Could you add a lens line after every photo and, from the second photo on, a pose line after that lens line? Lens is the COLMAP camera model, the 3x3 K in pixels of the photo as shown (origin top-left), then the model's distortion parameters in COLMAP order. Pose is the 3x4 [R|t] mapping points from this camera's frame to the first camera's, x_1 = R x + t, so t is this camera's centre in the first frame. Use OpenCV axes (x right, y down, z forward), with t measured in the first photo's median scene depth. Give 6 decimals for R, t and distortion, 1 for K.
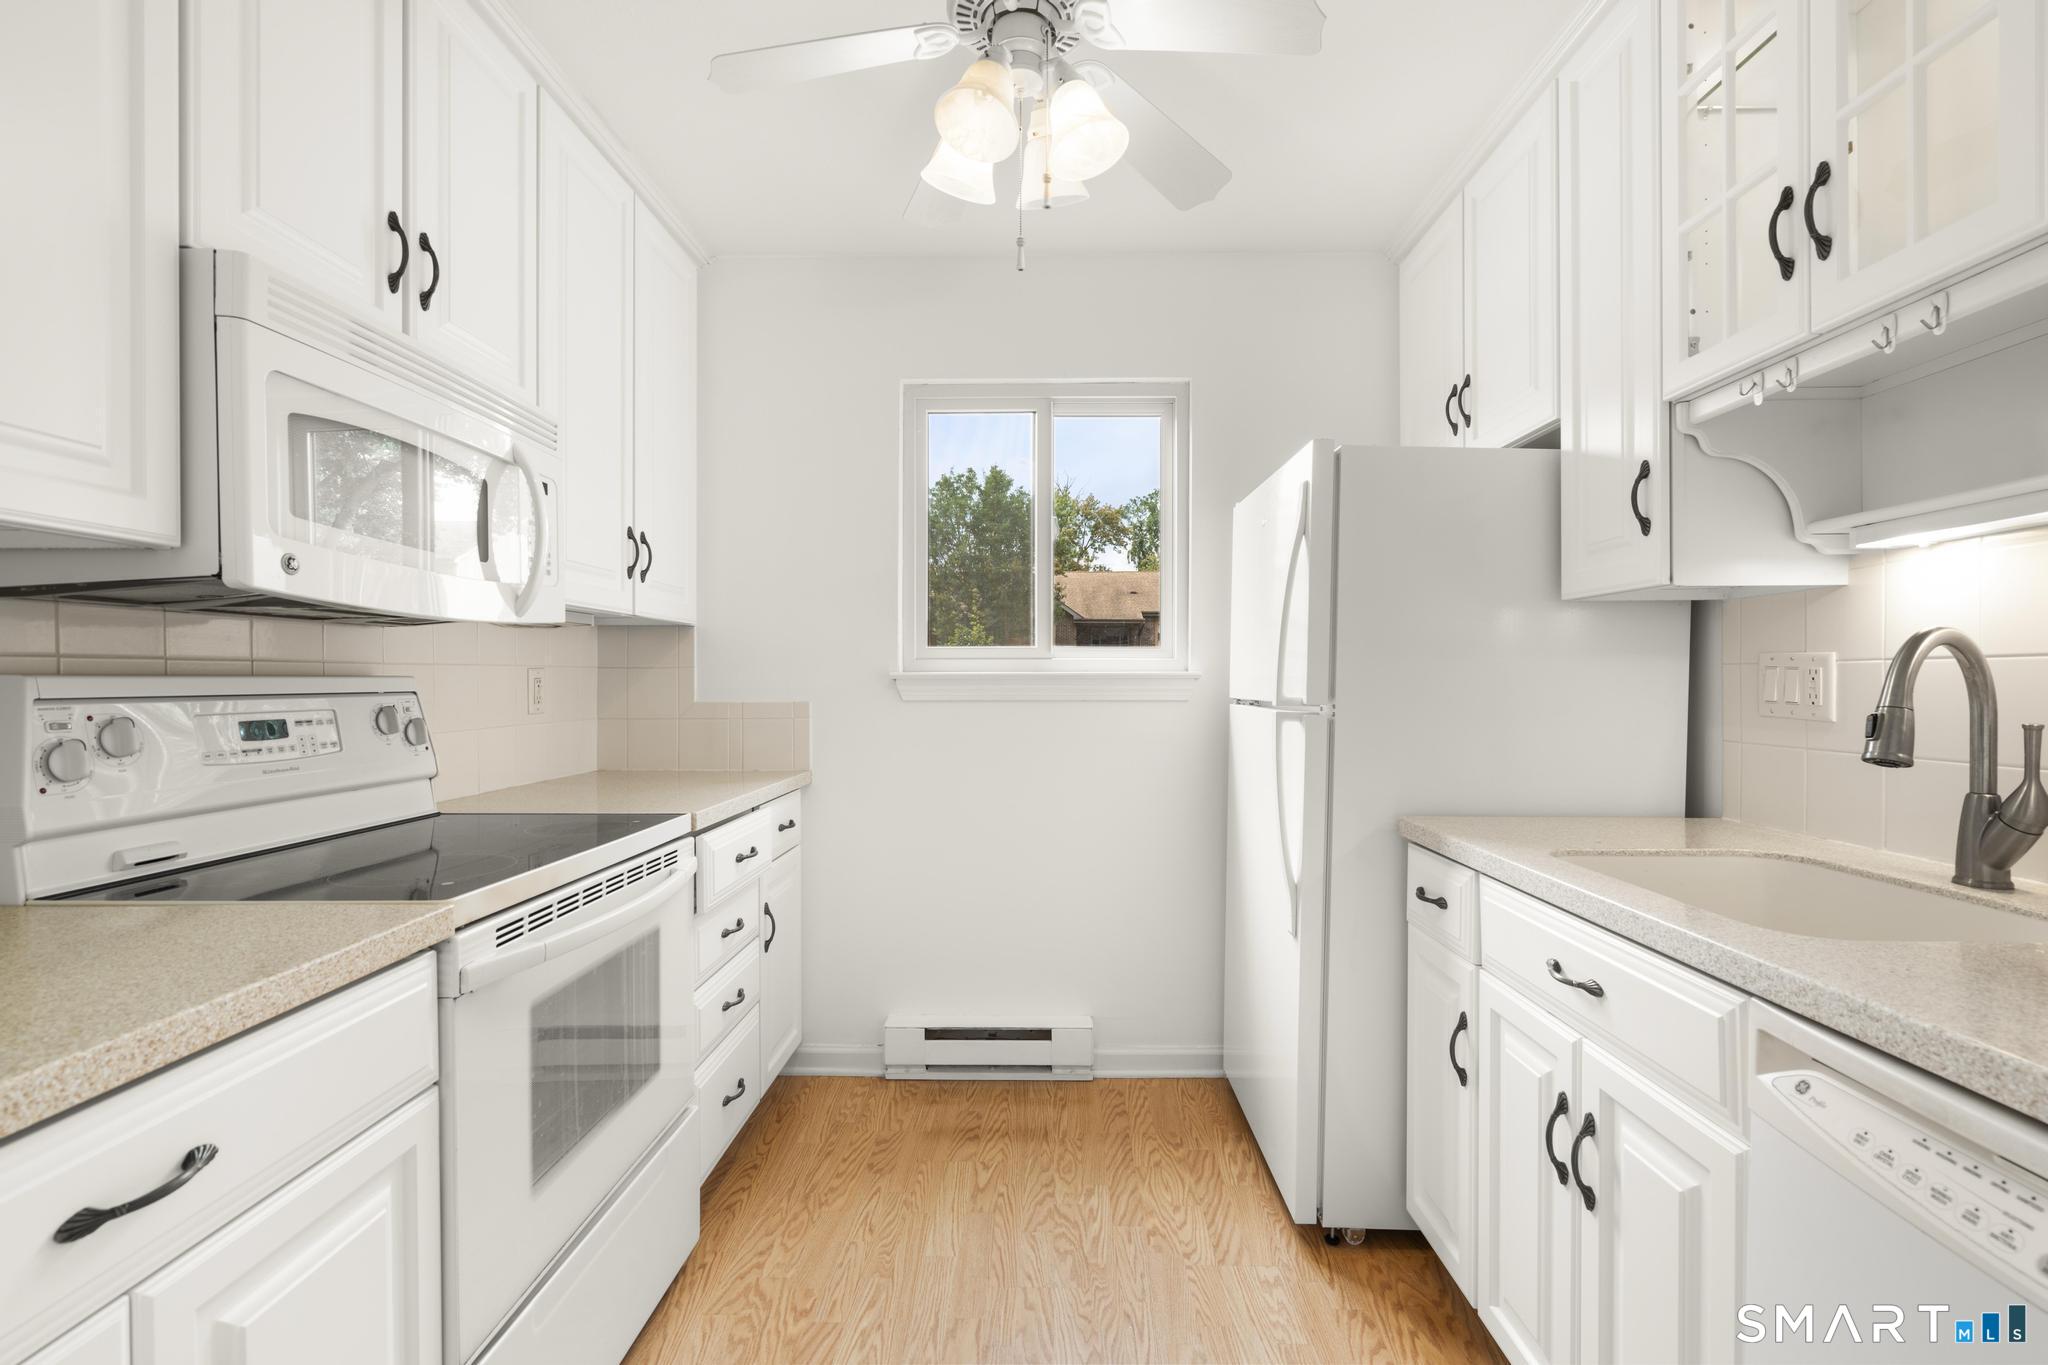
lens RADIAL K [[921.2, 0, 1034.3], [0, 921.2, 685.3], [0, 0, 1]] dist [-0.000451, 0.001336]
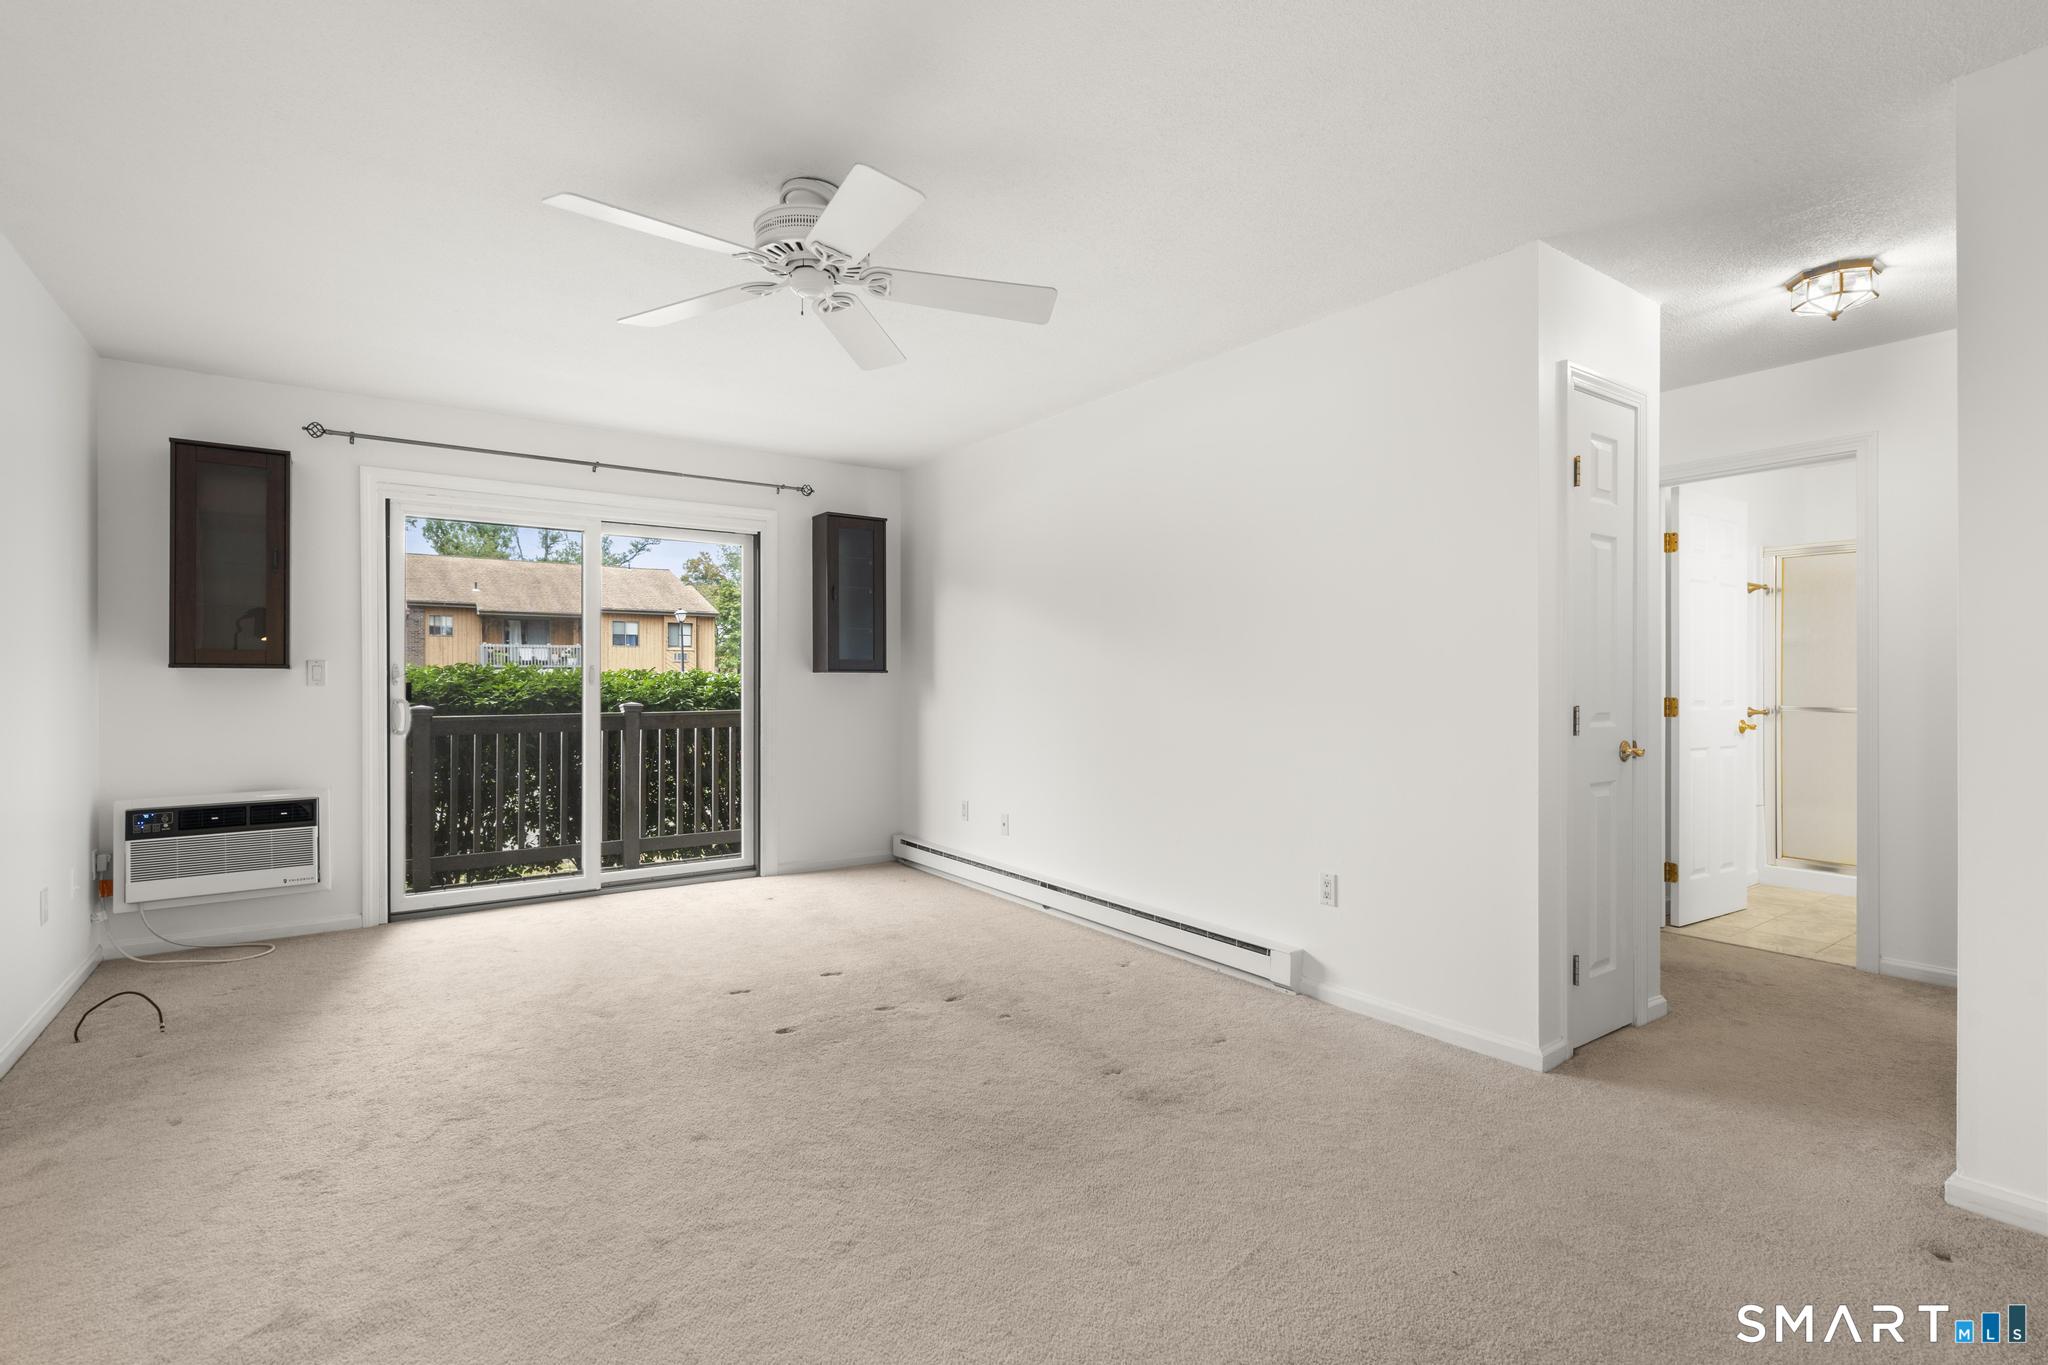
lens RADIAL K [[951.7, 0, 1030.7], [0, 951.7, 679.5], [0, 0, 1]] dist [-0.000841, 0.001595]
pose [[0.802179, -0.000992, 0.597082, 1.222367], [0.004704, 0.999978, -0.004658, 0.034096], [-0.597064, 0.006545, 0.802167, -1.651643]]
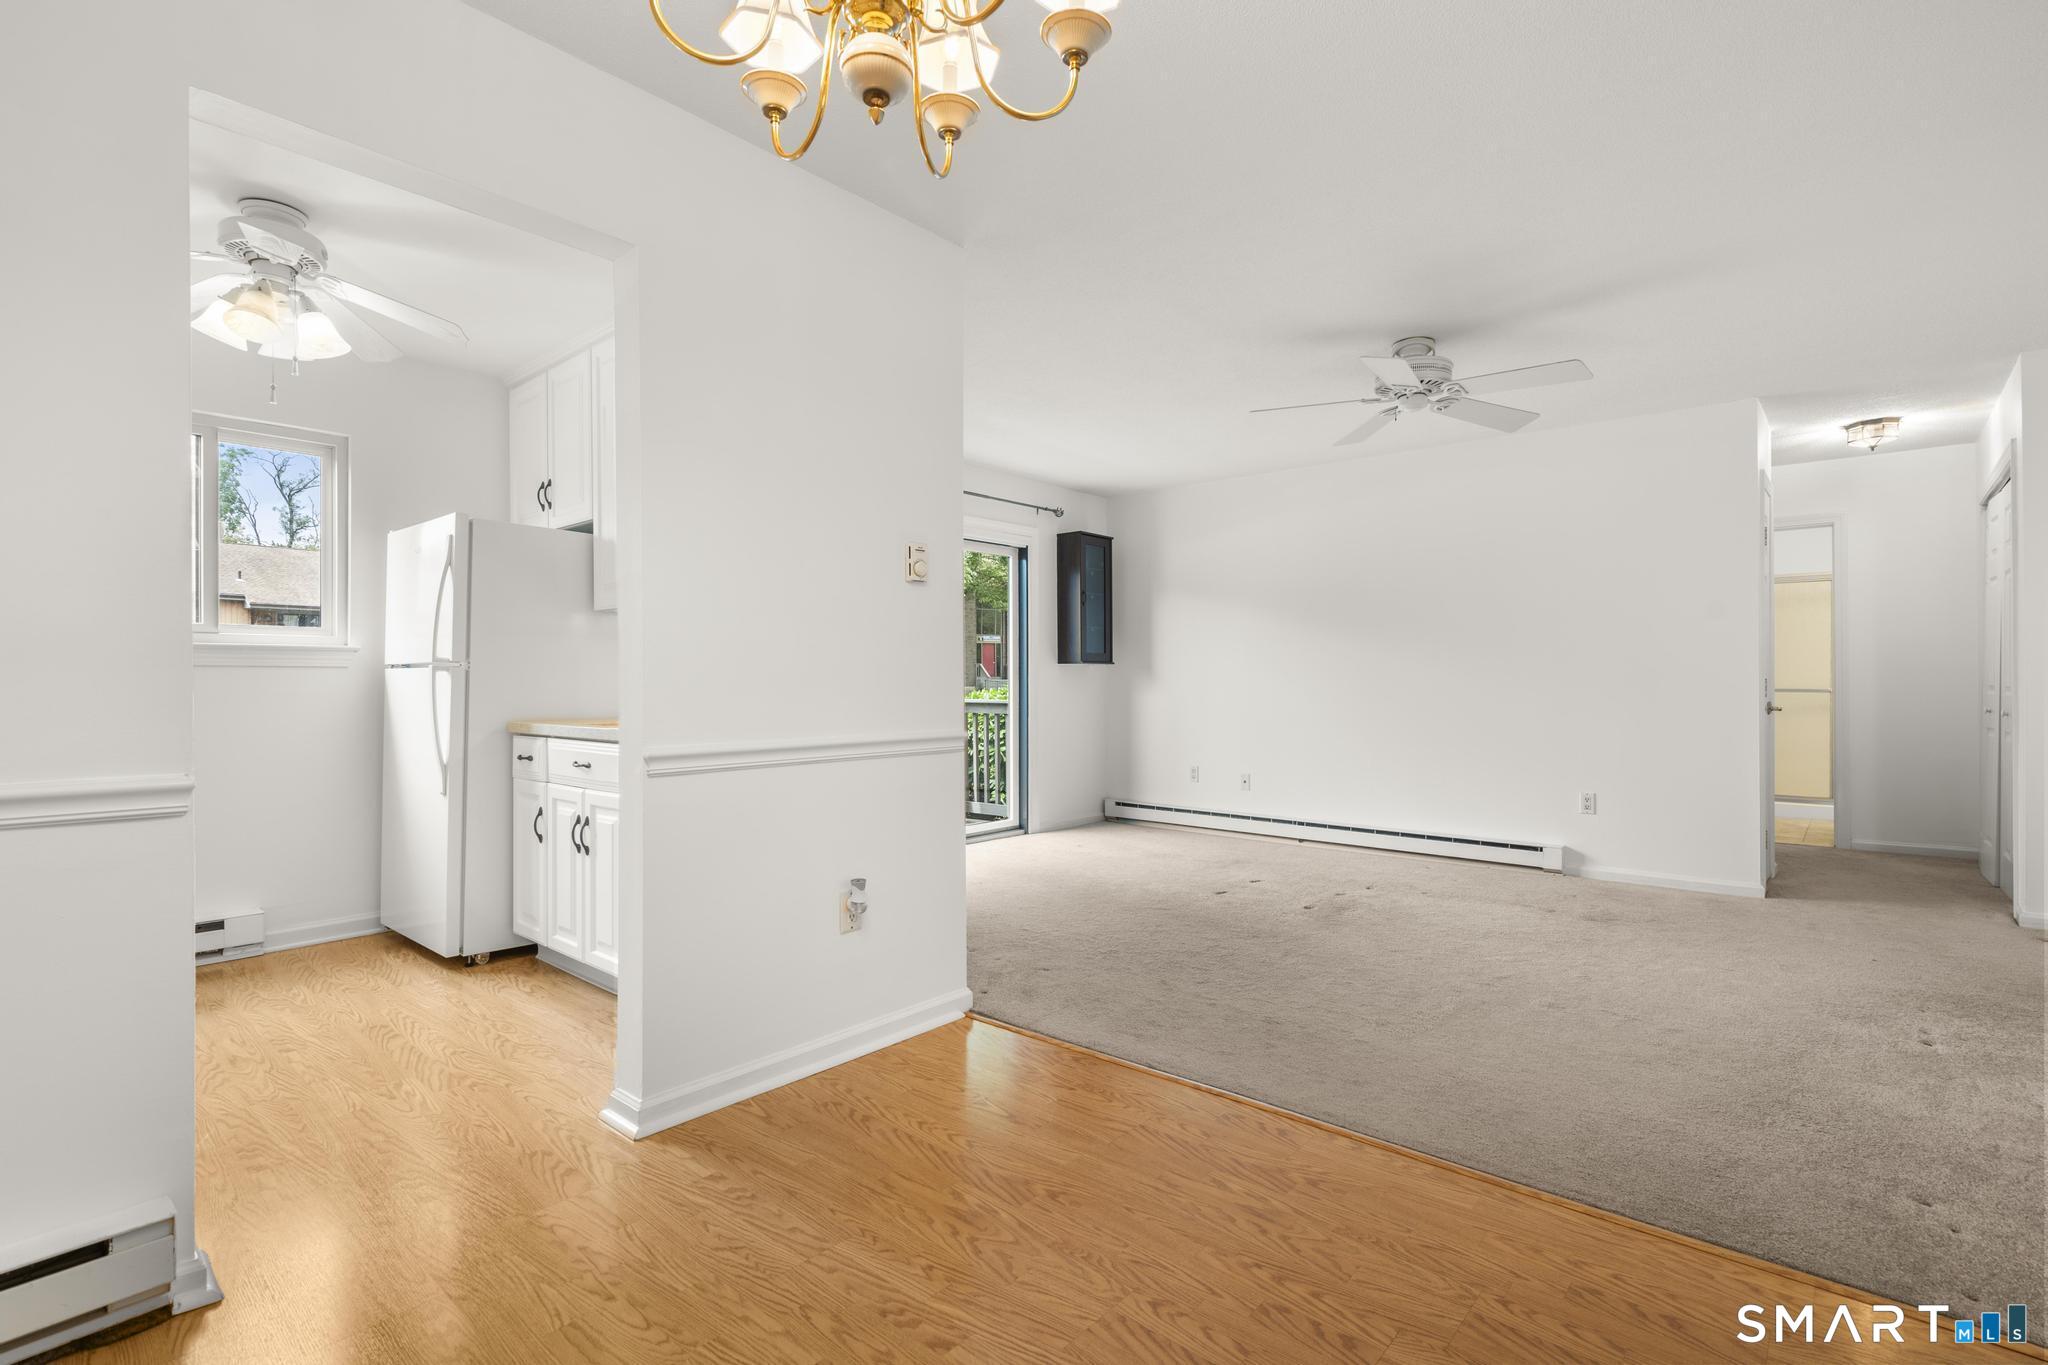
lens RADIAL K [[951.7, 0, 1030.7], [0, 951.7, 679.5], [0, 0, 1]] dist [-0.000841, 0.001595]
pose [[0.644900, 0.000310, 0.764267, -0.399114], [0.007610, 0.999948, -0.006826, 0.079578], [-0.764229, 0.010218, 0.644864, -1.065757]]
